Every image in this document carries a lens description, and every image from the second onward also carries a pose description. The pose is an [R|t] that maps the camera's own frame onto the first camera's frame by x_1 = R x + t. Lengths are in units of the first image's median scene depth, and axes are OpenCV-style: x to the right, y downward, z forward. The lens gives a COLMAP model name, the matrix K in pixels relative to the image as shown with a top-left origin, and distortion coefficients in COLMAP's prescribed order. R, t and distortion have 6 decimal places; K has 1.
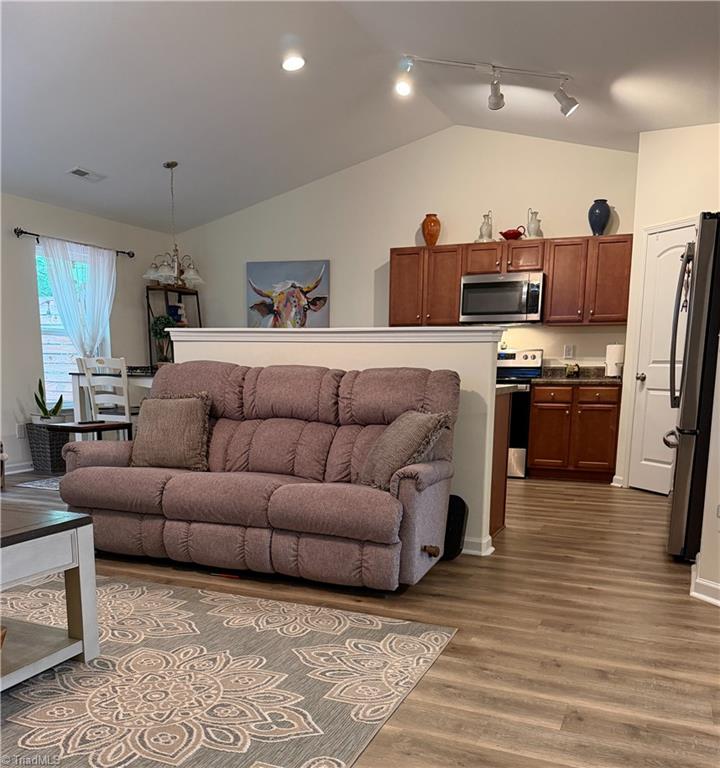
lens RADIAL K [[706.3, 0, 356.6], [0, 706.3, 490.7], [0, 0, 1]] dist [0.188242, -0.407286]
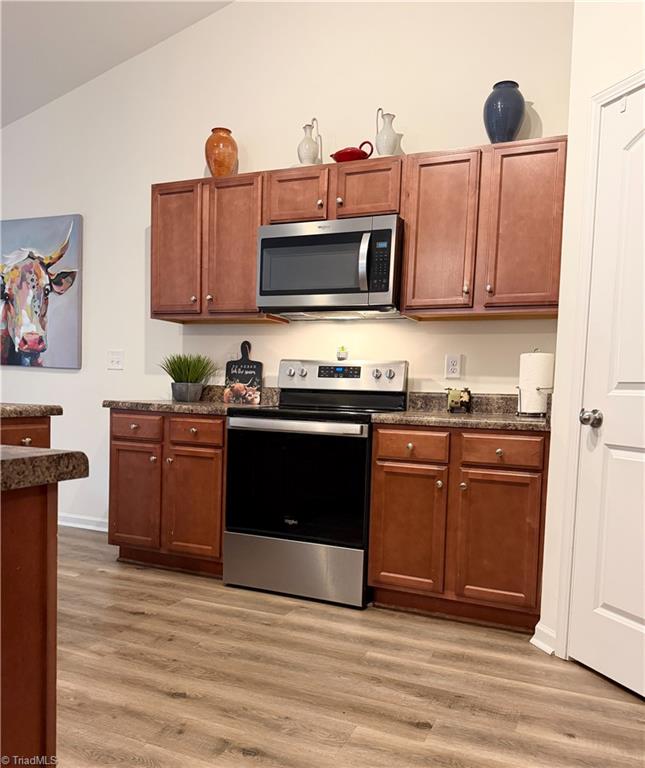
lens RADIAL K [[631.9, 0, 320.8], [0, 631.9, 440.4], [0, 0, 1]] dist [0.113320, -0.206873]
pose [[0.999705, 0.024257, -0.001568, 0.220050], [-0.024293, 0.994789, -0.099018, -0.096985], [-0.000842, 0.099027, 0.995084, 0.585472]]
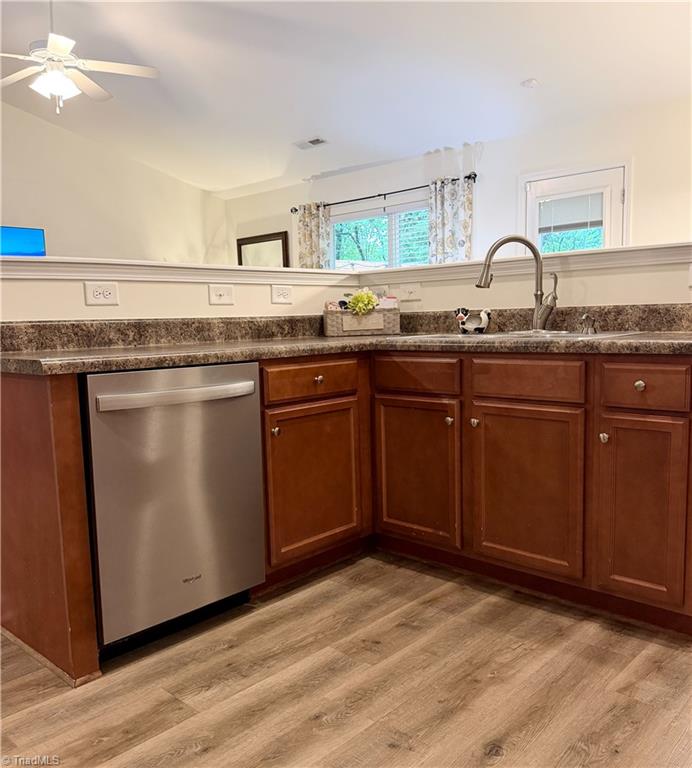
lens RADIAL K [[697.6, 0, 346.7], [0, 697.6, 405.5], [0, 0, 1]] dist [-0.001410, -0.009236]
pose [[-0.340020, 0.116168, -0.933216, 0.394261], [-0.140669, 0.974894, 0.172610, -0.157203], [0.929838, 0.189966, -0.315142, 0.942952]]
